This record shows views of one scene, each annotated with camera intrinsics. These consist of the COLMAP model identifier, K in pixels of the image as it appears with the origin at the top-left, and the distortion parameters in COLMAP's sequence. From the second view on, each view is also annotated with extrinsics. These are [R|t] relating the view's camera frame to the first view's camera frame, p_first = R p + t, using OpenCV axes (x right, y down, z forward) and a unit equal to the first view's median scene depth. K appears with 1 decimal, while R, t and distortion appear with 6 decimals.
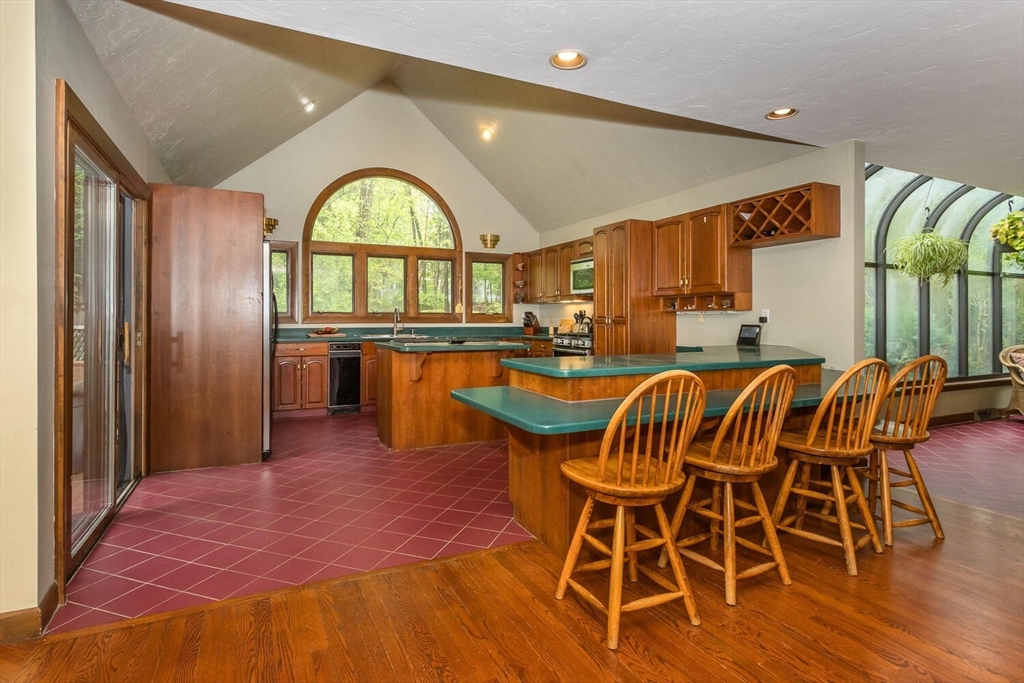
lens RADIAL K [[540.1, 0, 496.2], [0, 540.1, 299.8], [0, 0, 1]] dist [0.010219, -0.000350]
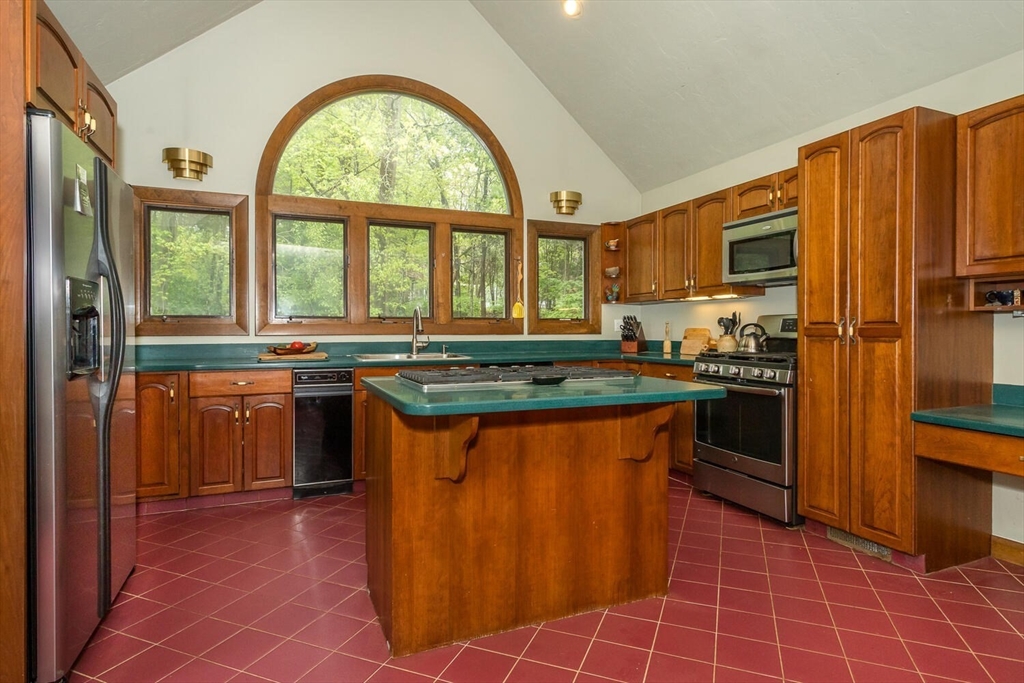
lens RADIAL K [[540.1, 0, 503.7], [0, 540.1, 339.8], [0, 0, 1]] dist [0.010219, -0.000350]
pose [[0.998937, 0.000507, -0.046097, -0.060311], [0.002008, 0.998512, 0.054496, 0.016230], [0.046056, -0.054531, 0.997449, 0.404721]]
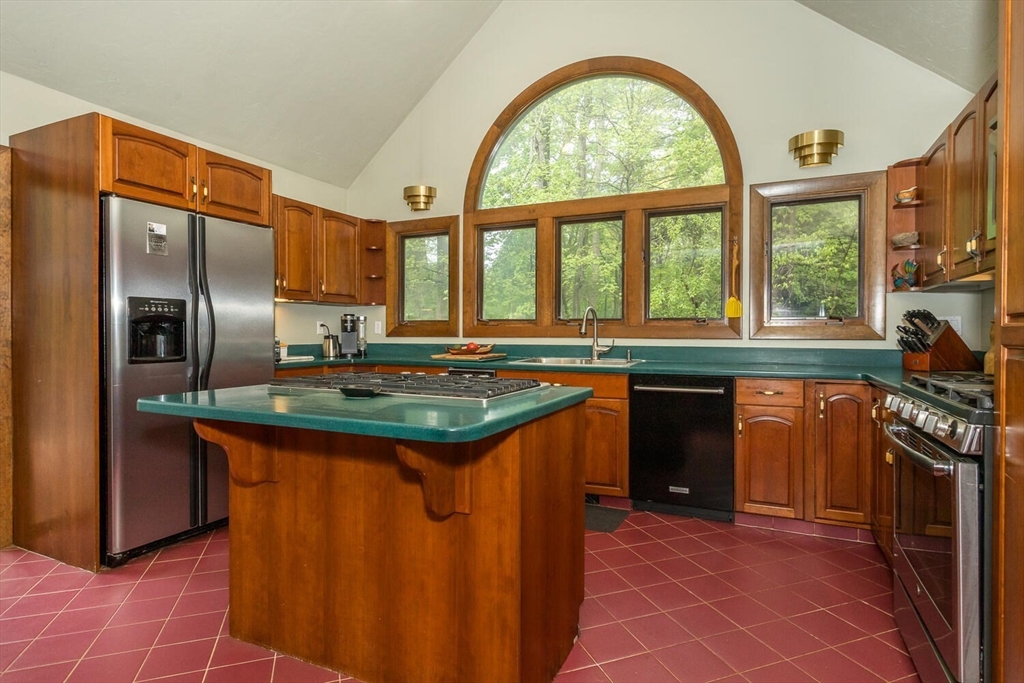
lens RADIAL K [[540.1, 0, 521.5], [0, 540.1, 337.4], [0, 0, 1]] dist [0.010219, -0.000350]
pose [[0.640305, 0.006579, -0.768092, 0.188725], [0.026373, 0.999185, 0.030544, 0.023915], [0.767668, -0.039814, 0.639610, 0.598090]]
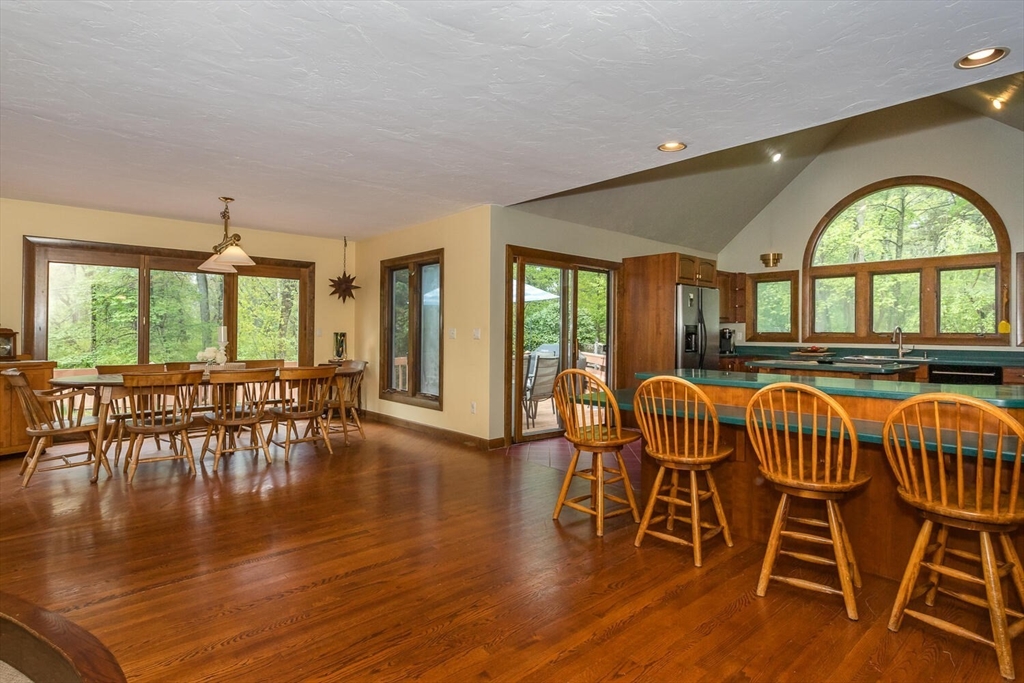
lens RADIAL K [[567.4, 0, 517.0], [0, 567.4, 331.5], [0, 0, 1]] dist [0.030072, -0.000594]
pose [[0.318366, -0.007403, -0.947939, 0.540846], [0.023446, 0.999725, 0.000068, 0.005776], [0.947678, -0.022247, 0.318452, 0.068536]]
